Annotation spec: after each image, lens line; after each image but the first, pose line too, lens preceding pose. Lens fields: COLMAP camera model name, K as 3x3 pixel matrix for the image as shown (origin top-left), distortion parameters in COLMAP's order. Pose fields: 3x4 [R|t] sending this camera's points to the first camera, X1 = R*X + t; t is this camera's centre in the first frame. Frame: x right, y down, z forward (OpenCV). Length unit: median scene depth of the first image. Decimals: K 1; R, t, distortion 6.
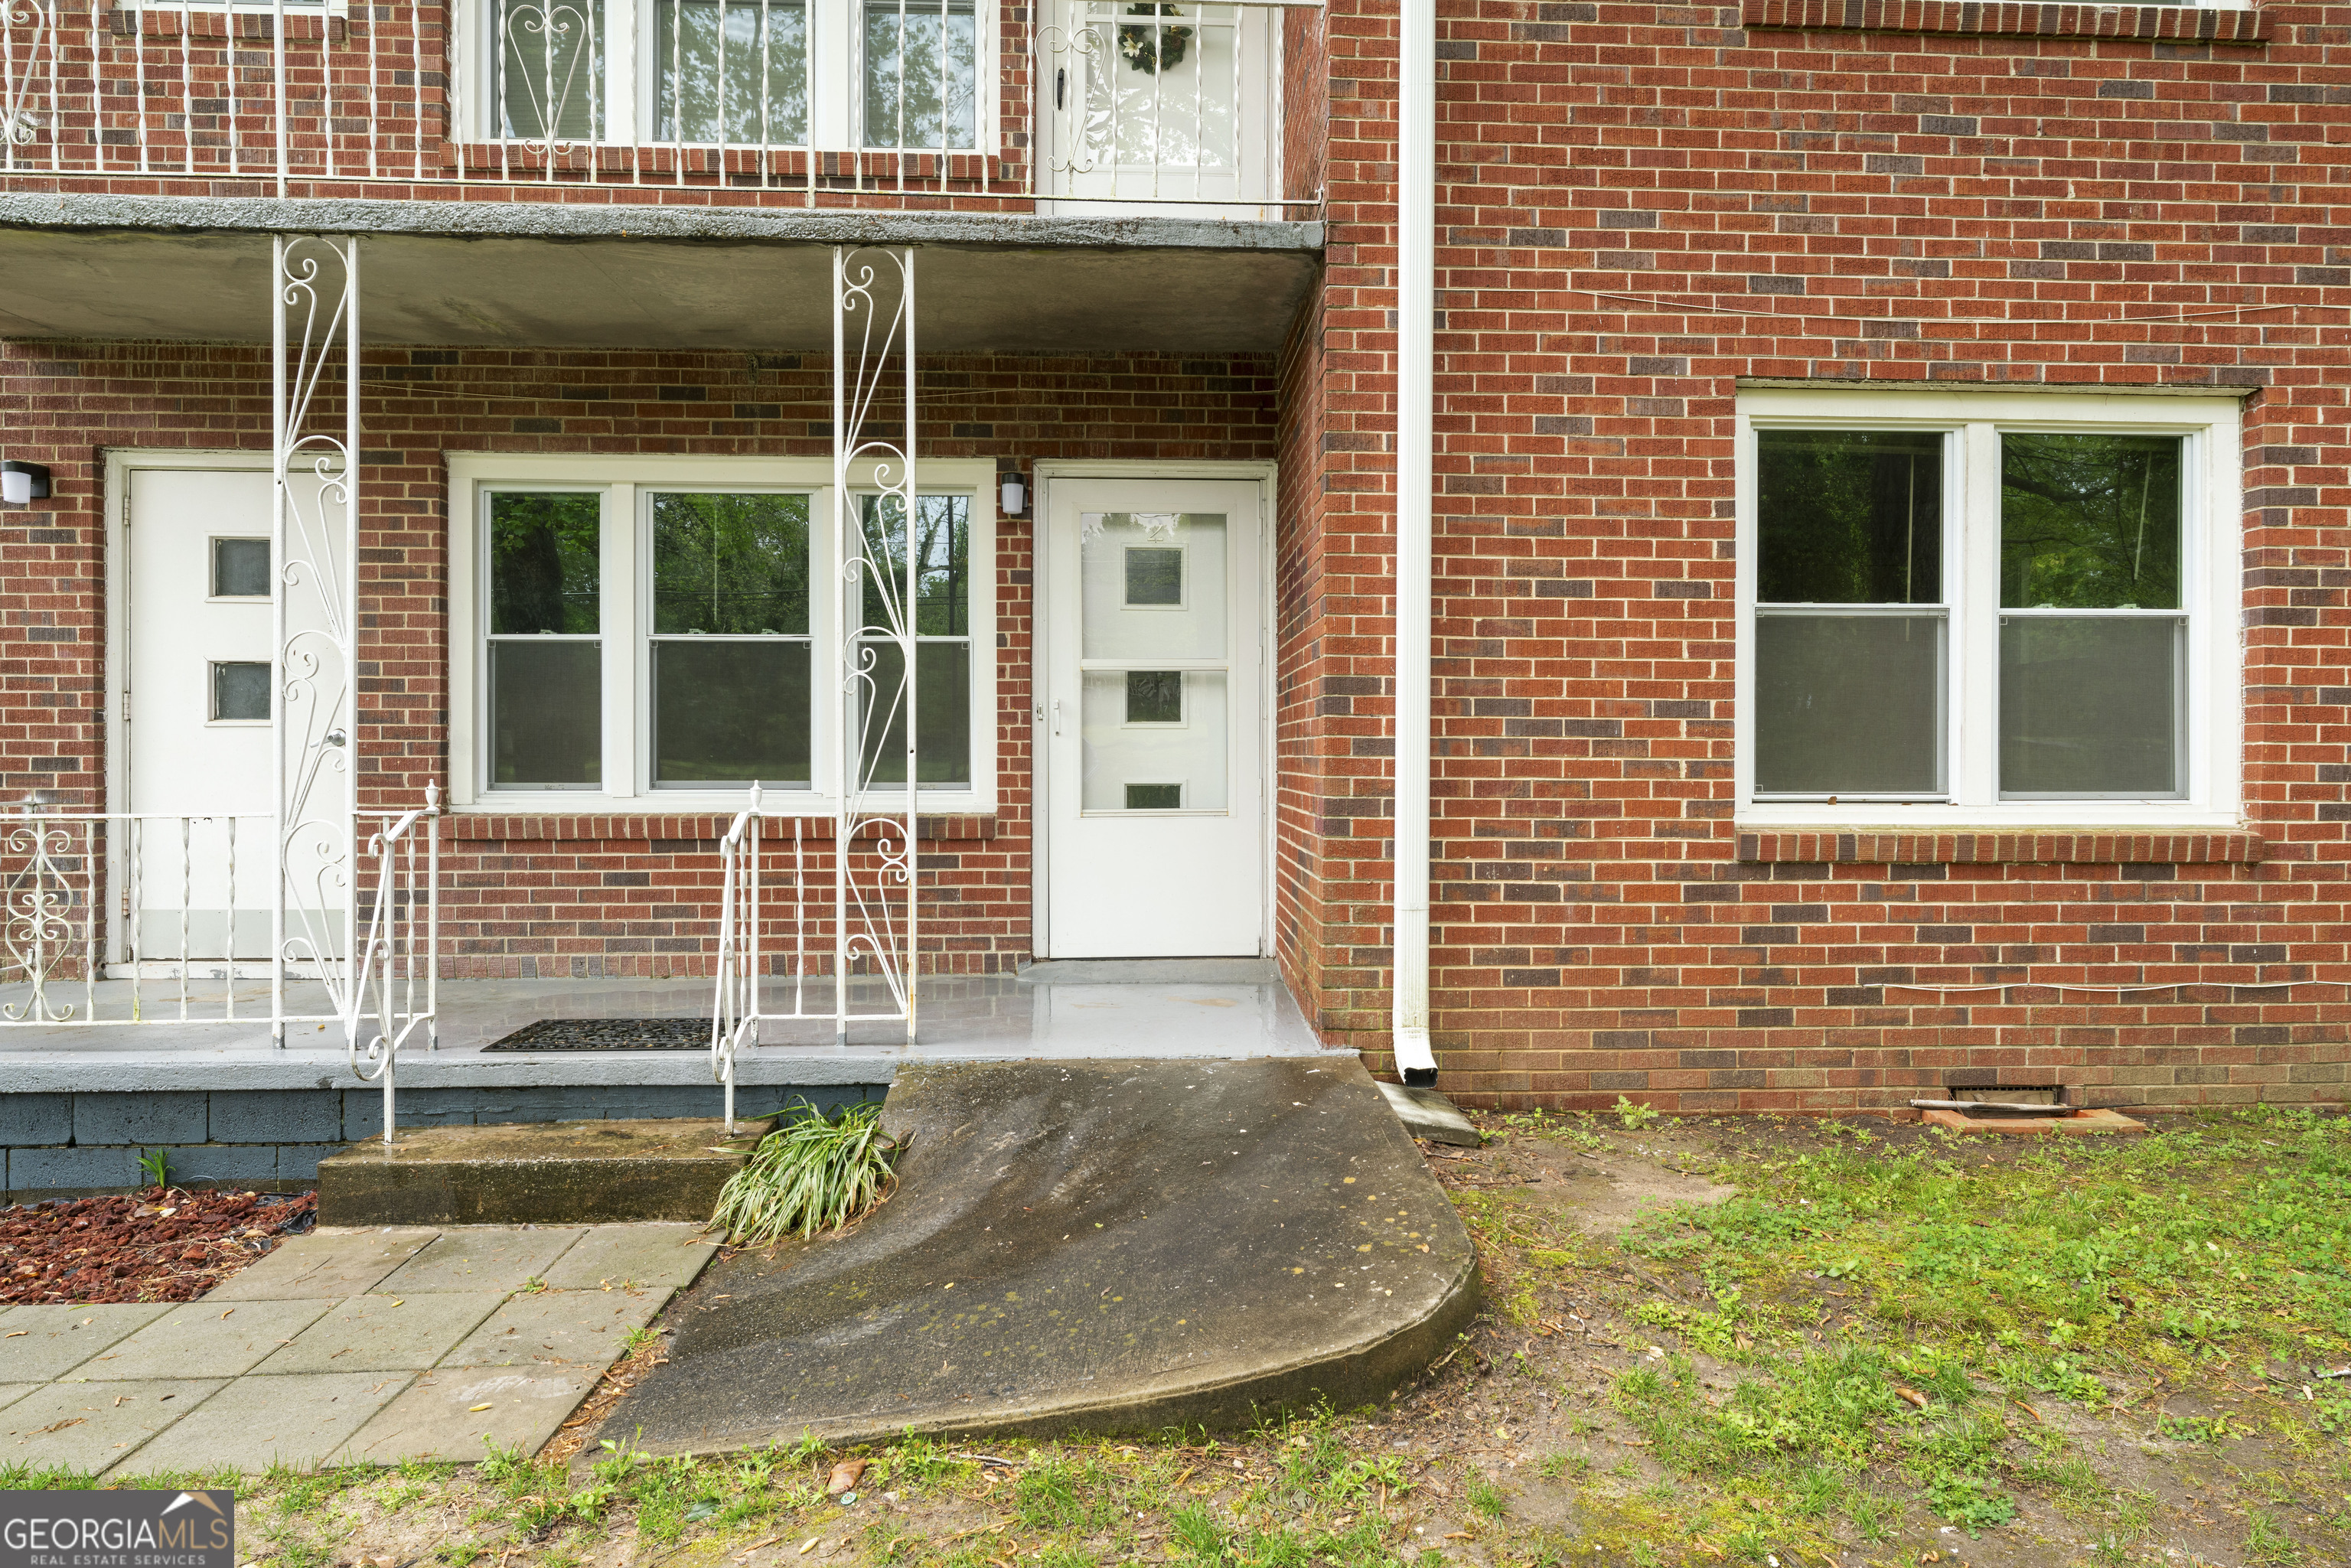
lens RADIAL K [[1281.7, 0, 1175.5], [0, 1281.7, 784.0], [0, 0, 1]] dist [0.001559, -0.001082]
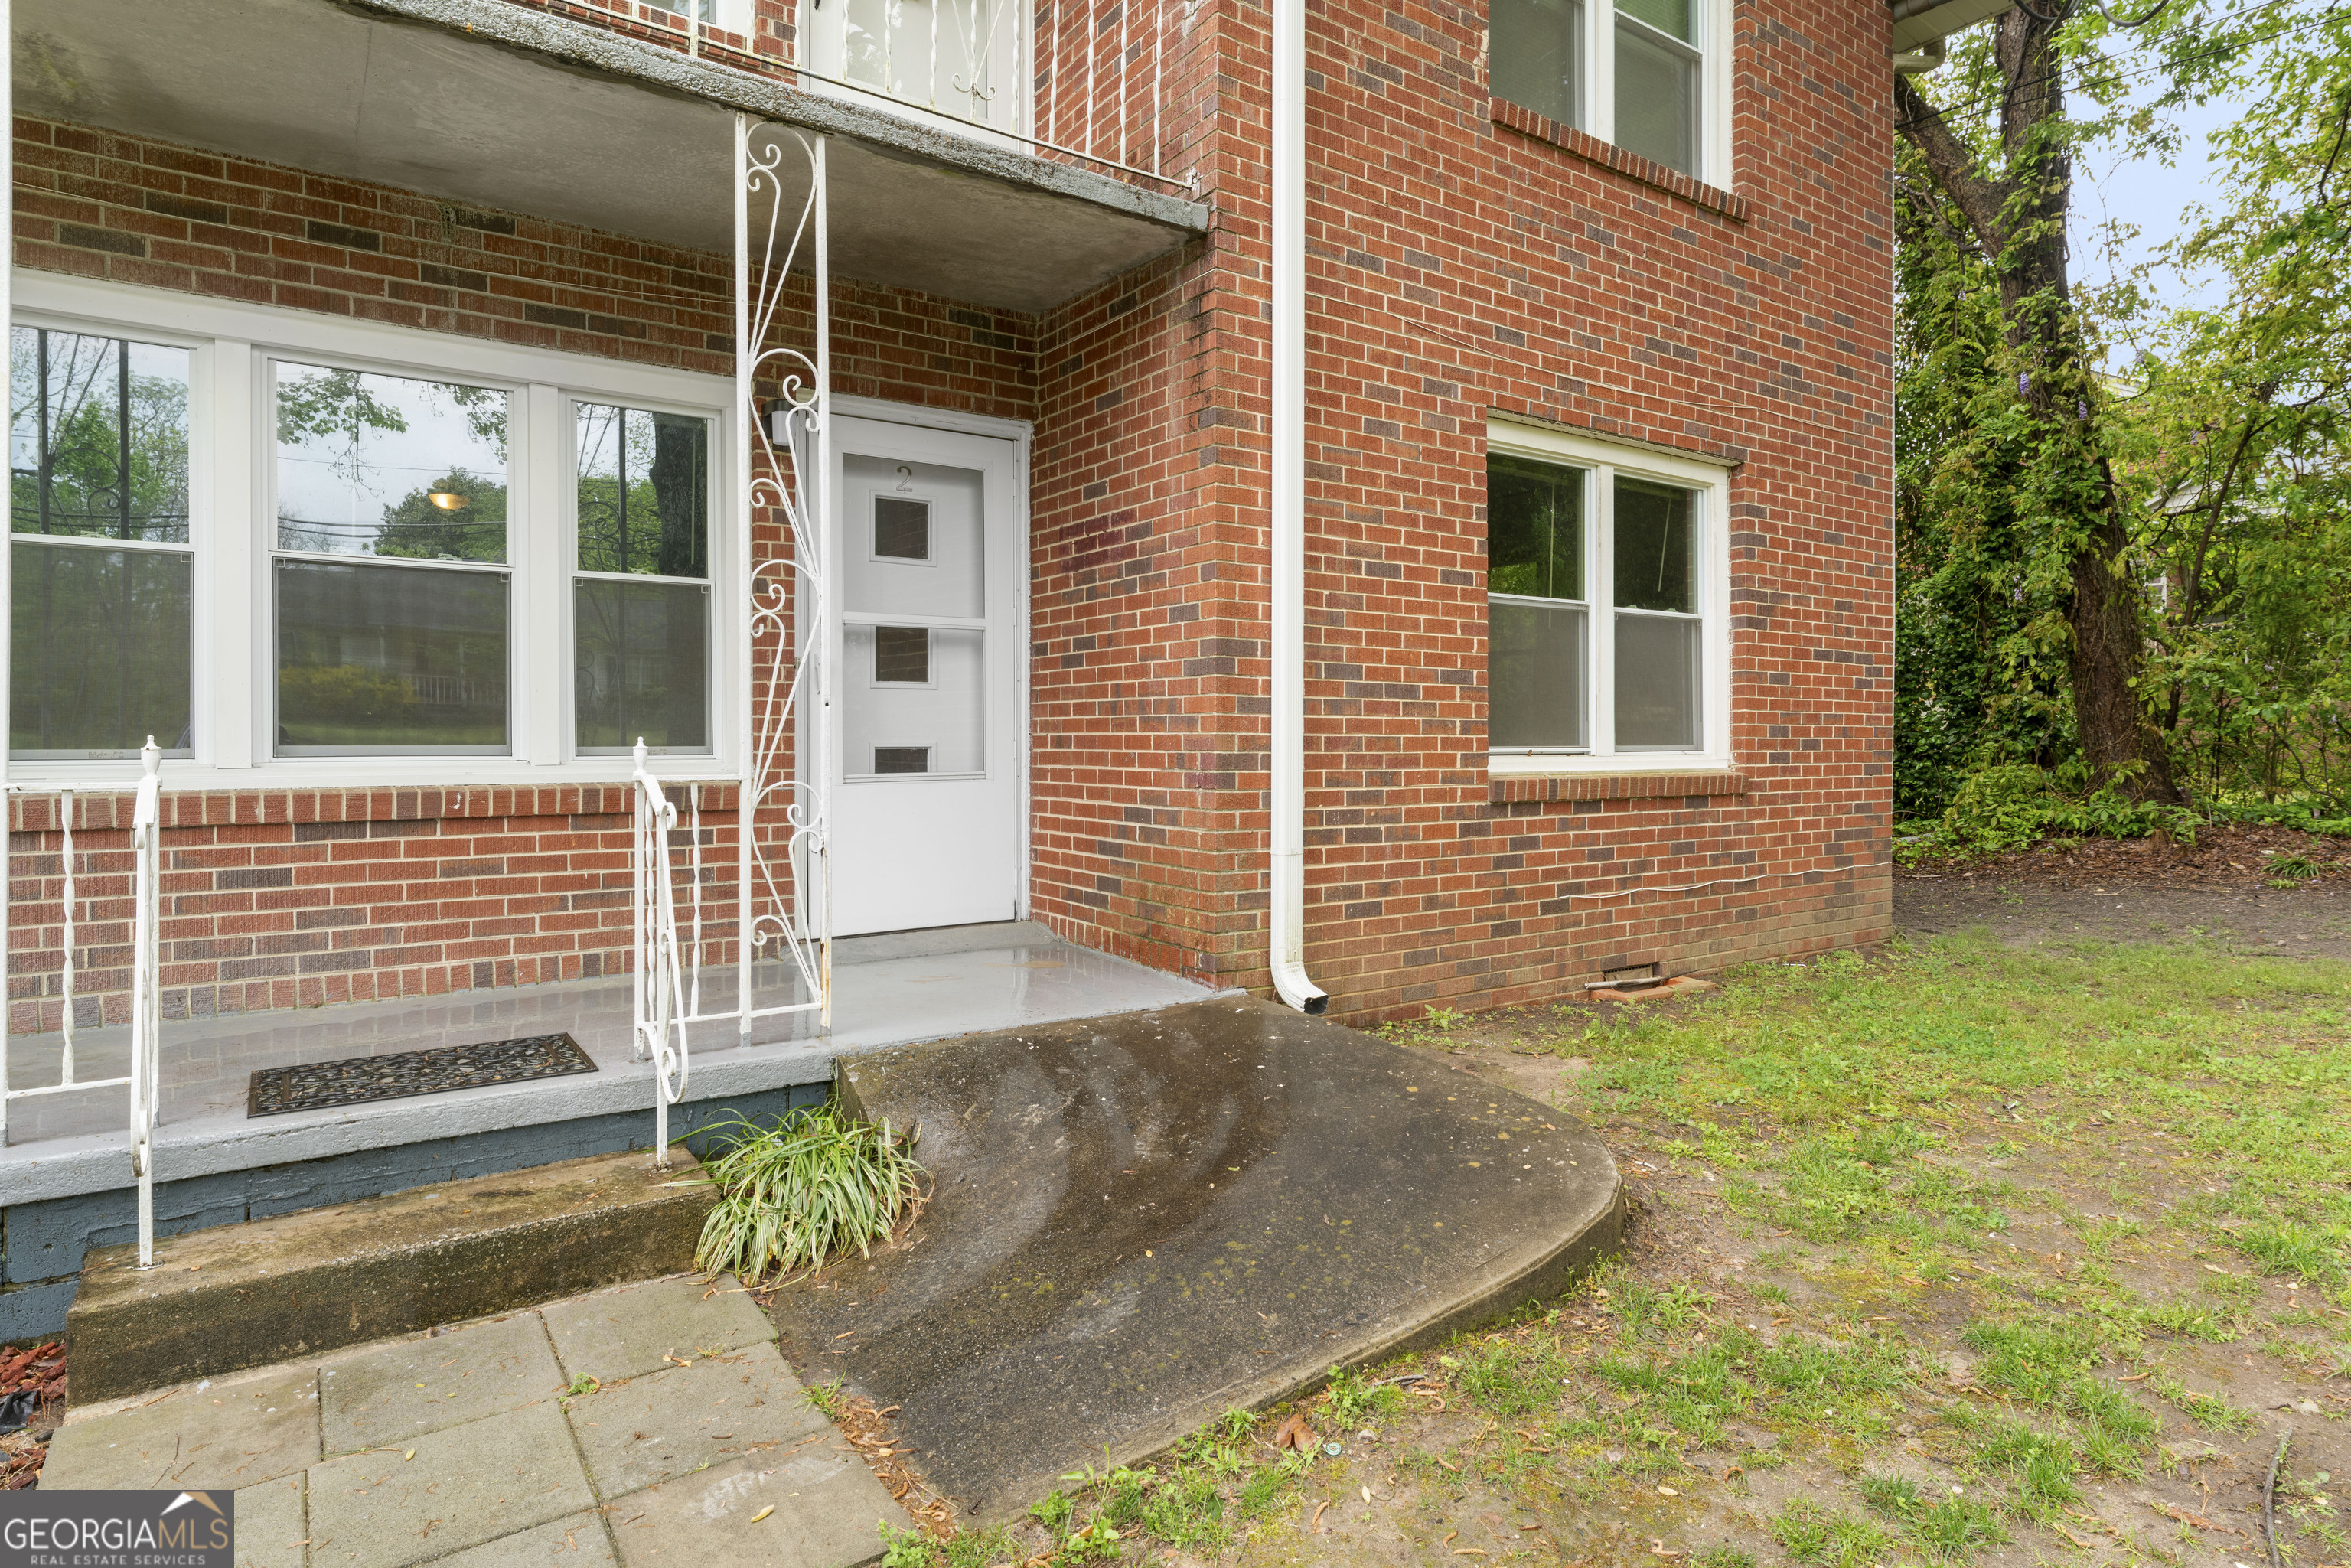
lens RADIAL K [[1277.7, 0, 1175.7], [0, 1277.7, 759.3], [0, 0, 1]] dist [0.000994, -0.000585]
pose [[0.851856, -0.010585, 0.523669, -0.459968], [0.012091, 0.999927, 0.000544, 0.014760], [-0.523637, 0.005868, 0.851922, 0.120695]]
